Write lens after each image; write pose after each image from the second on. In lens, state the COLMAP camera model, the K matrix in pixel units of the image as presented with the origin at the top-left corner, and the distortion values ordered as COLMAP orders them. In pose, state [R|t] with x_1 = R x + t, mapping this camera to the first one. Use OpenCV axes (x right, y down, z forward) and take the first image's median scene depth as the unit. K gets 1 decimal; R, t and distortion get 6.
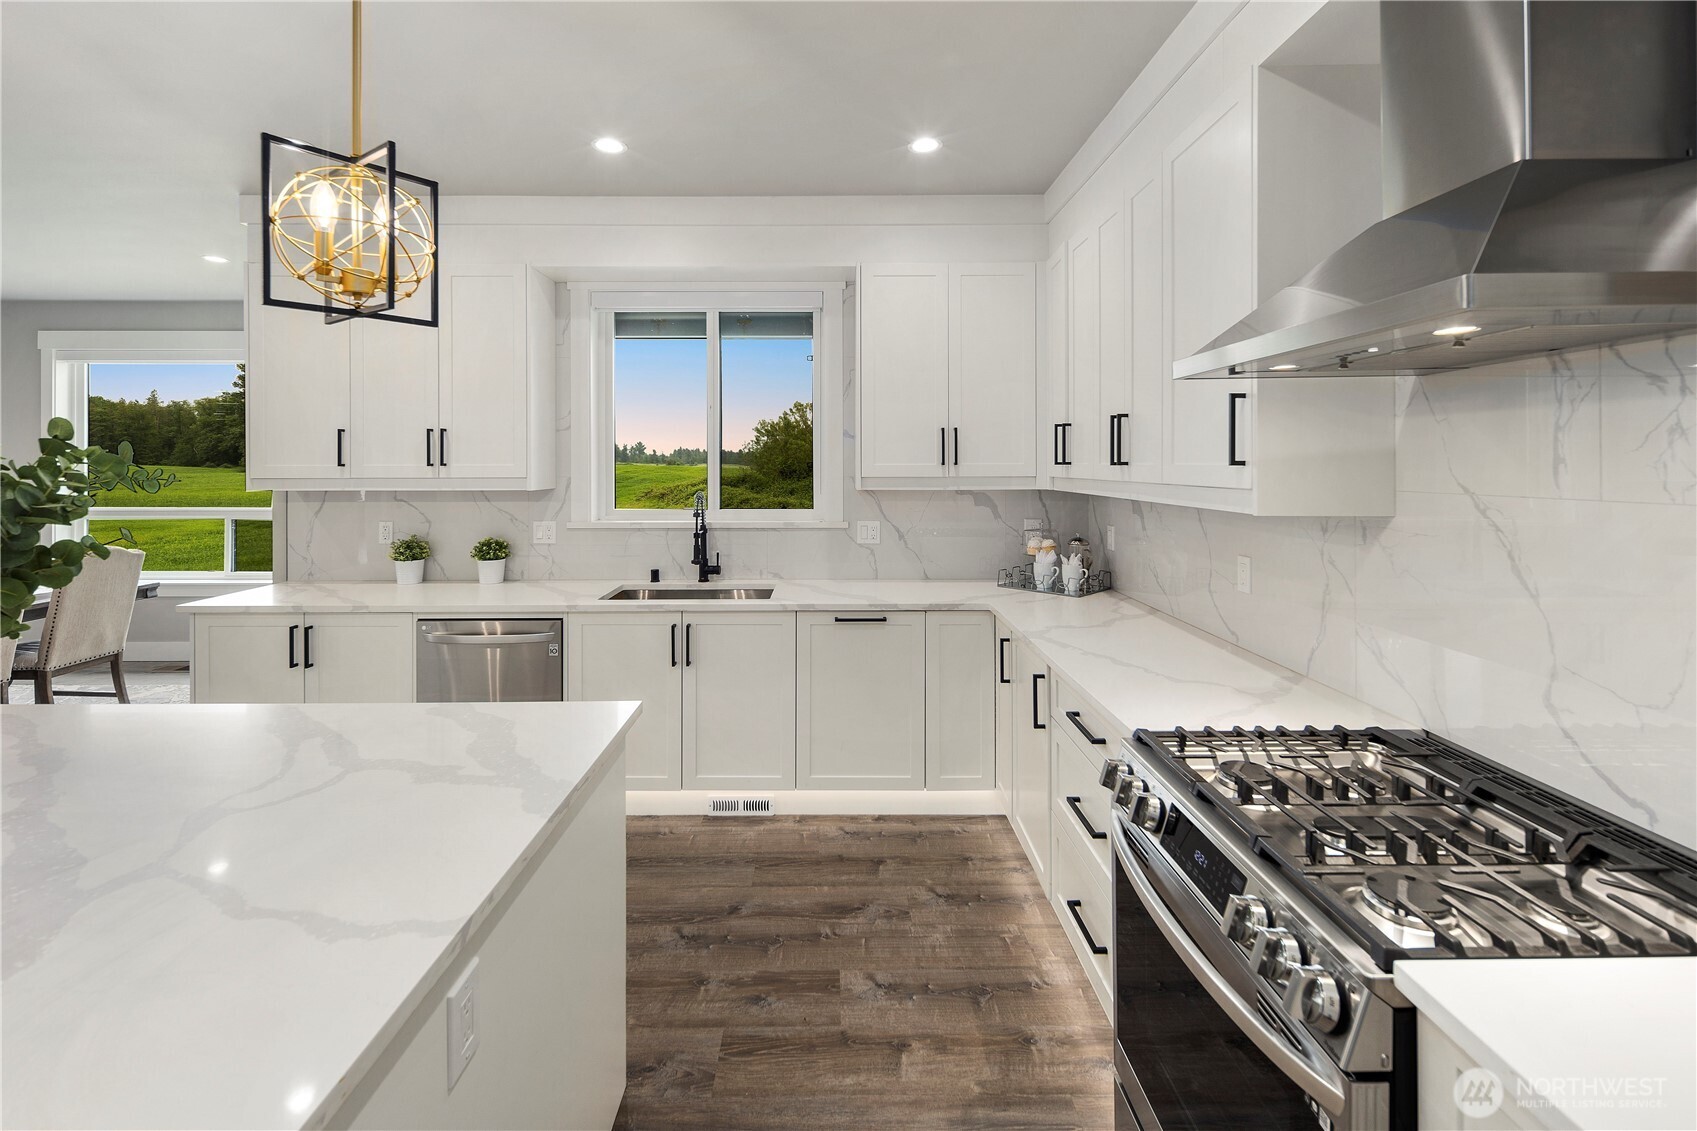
lens RADIAL K [[739.7, 0, 835.9], [0, 739.7, 467.4], [0, 0, 1]] dist [0.009902, -0.004226]
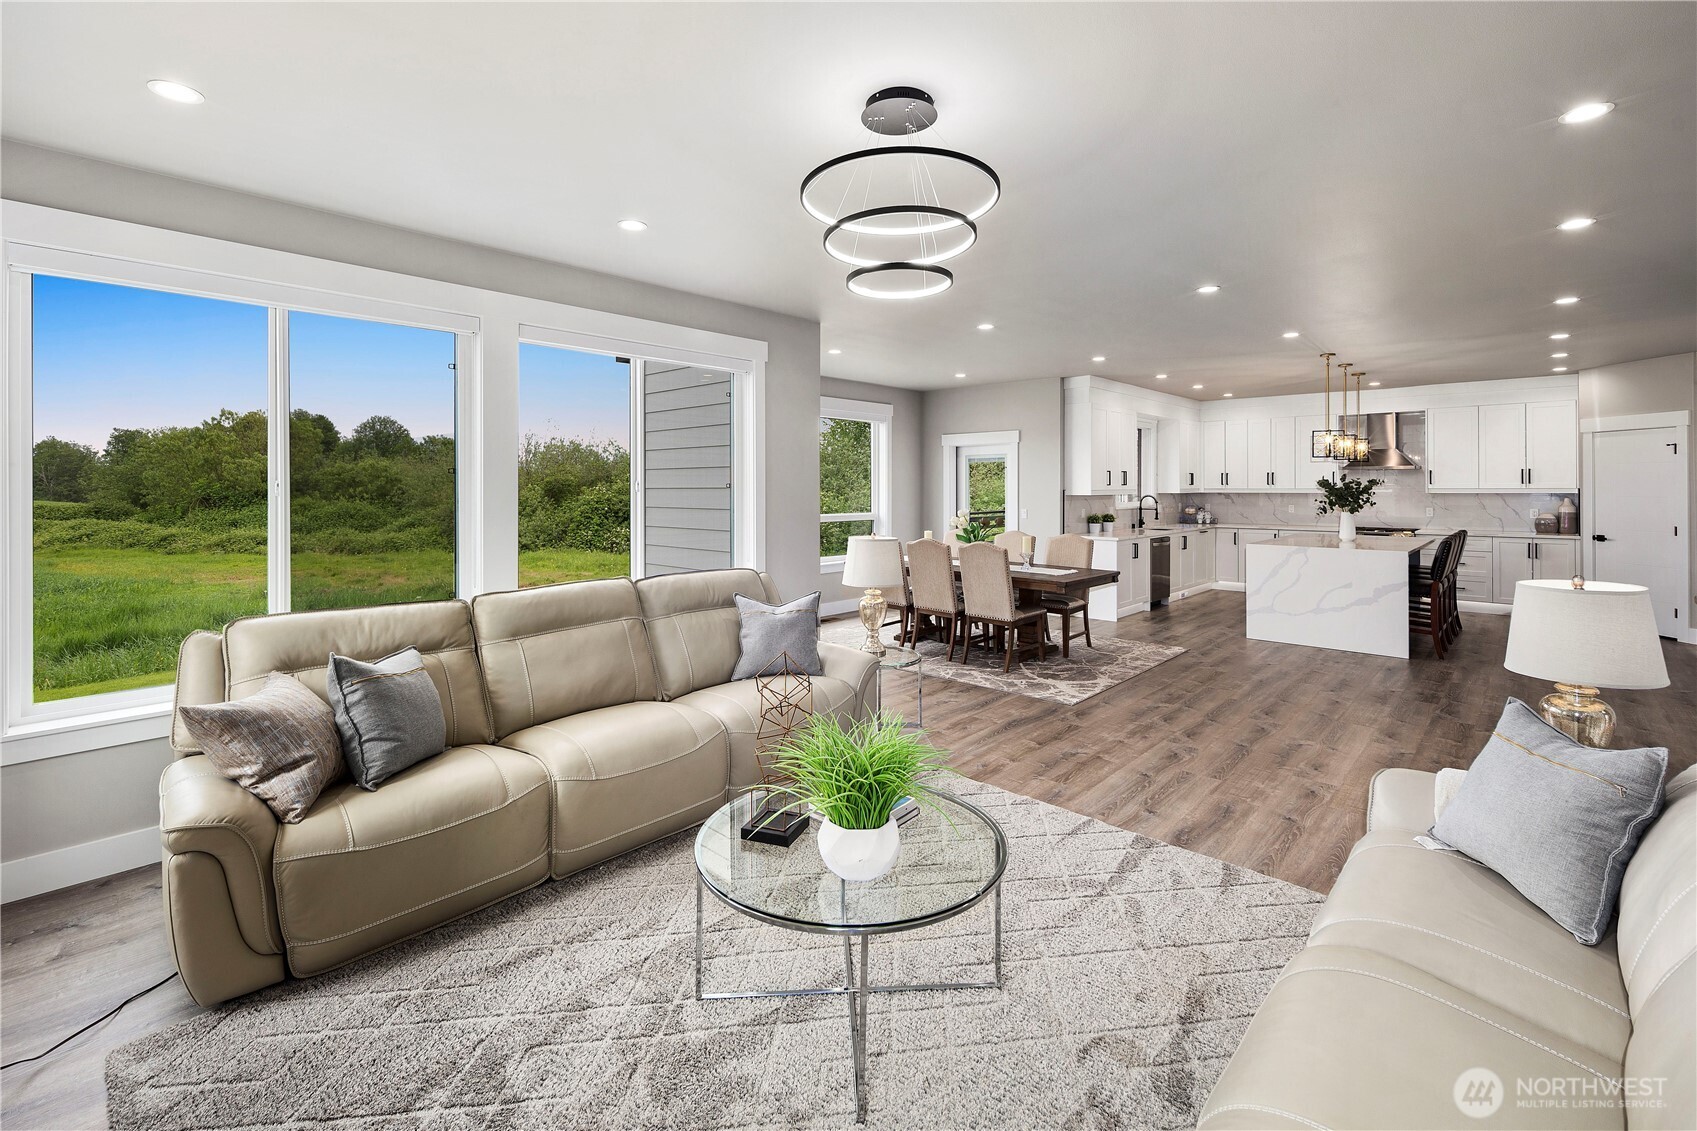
lens RADIAL K [[739.7, 0, 850.0], [0, 739.7, 489.8], [0, 0, 1]] dist [0.009902, -0.004226]
pose [[0.683257, -0.005246, 0.730159, -3.369536], [0.006183, 0.999980, 0.001399, 0.004697], [-0.730152, 0.003559, 0.683276, -0.098925]]
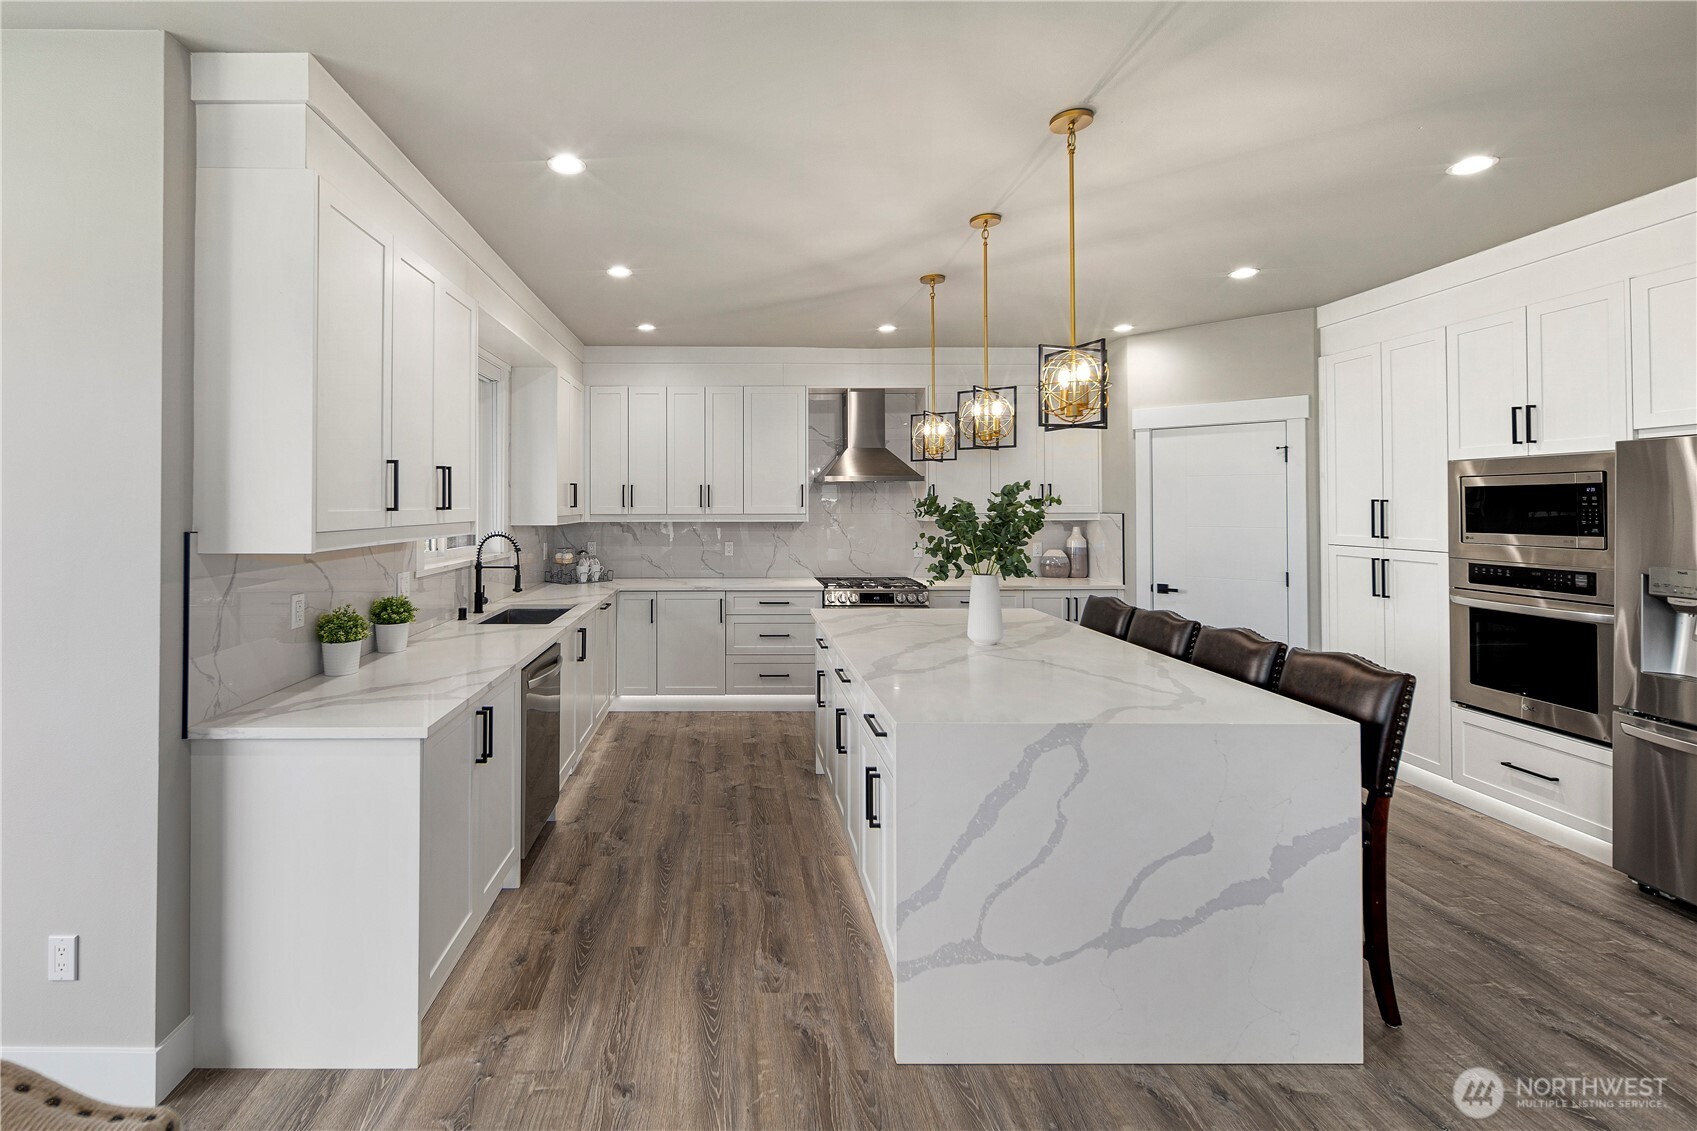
lens RADIAL K [[739.7, 0, 736.0], [0, 739.7, 498.9], [0, 0, 1]] dist [0.009902, -0.004226]
pose [[-0.001239, 0.008996, 0.999959, -1.495146], [0.006535, 0.999938, -0.008988, -0.004987], [-0.999978, 0.006524, -0.001298, 0.712466]]
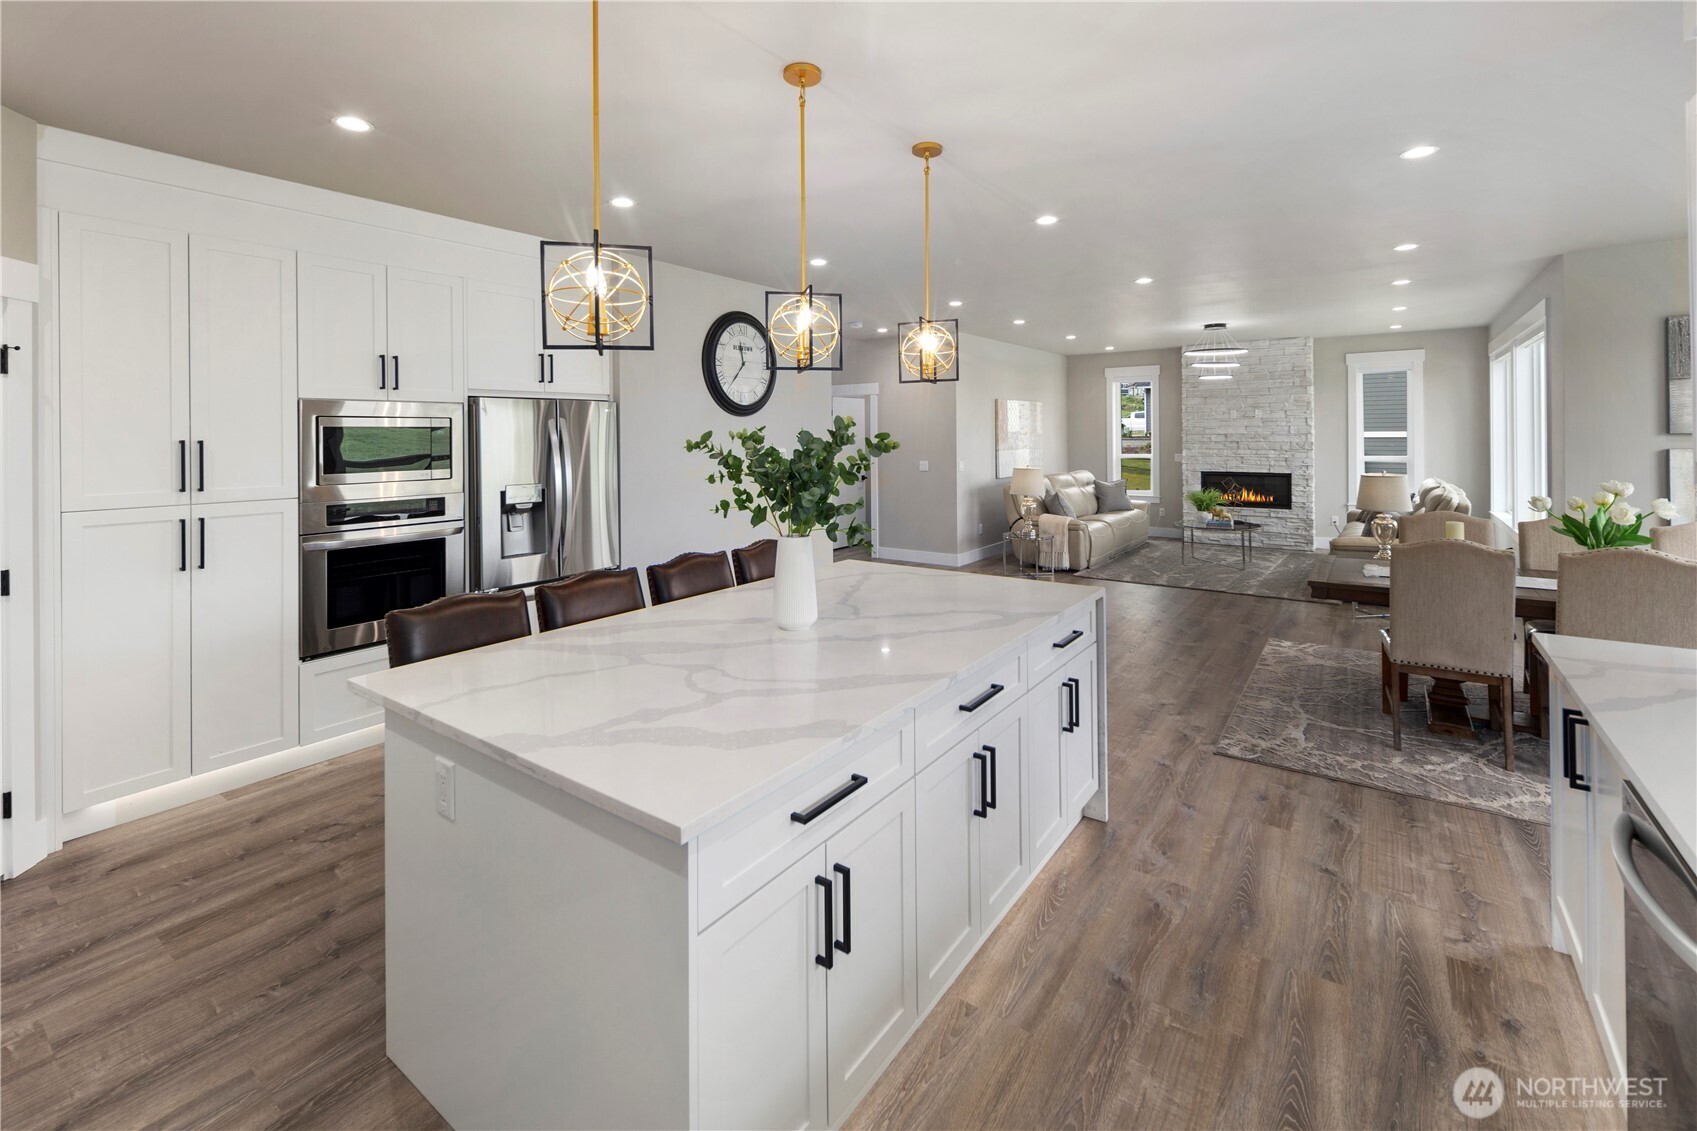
lens RADIAL K [[741.1, 0, 853.5], [0, 741.1, 437.1], [0, 0, 1]] dist [0.017954, -0.000089]
pose [[-0.584268, 0.005869, -0.811540, 0.102280], [0.006003, 0.999978, 0.002911, -0.010985], [0.811539, -0.003171, -0.584290, 0.878373]]
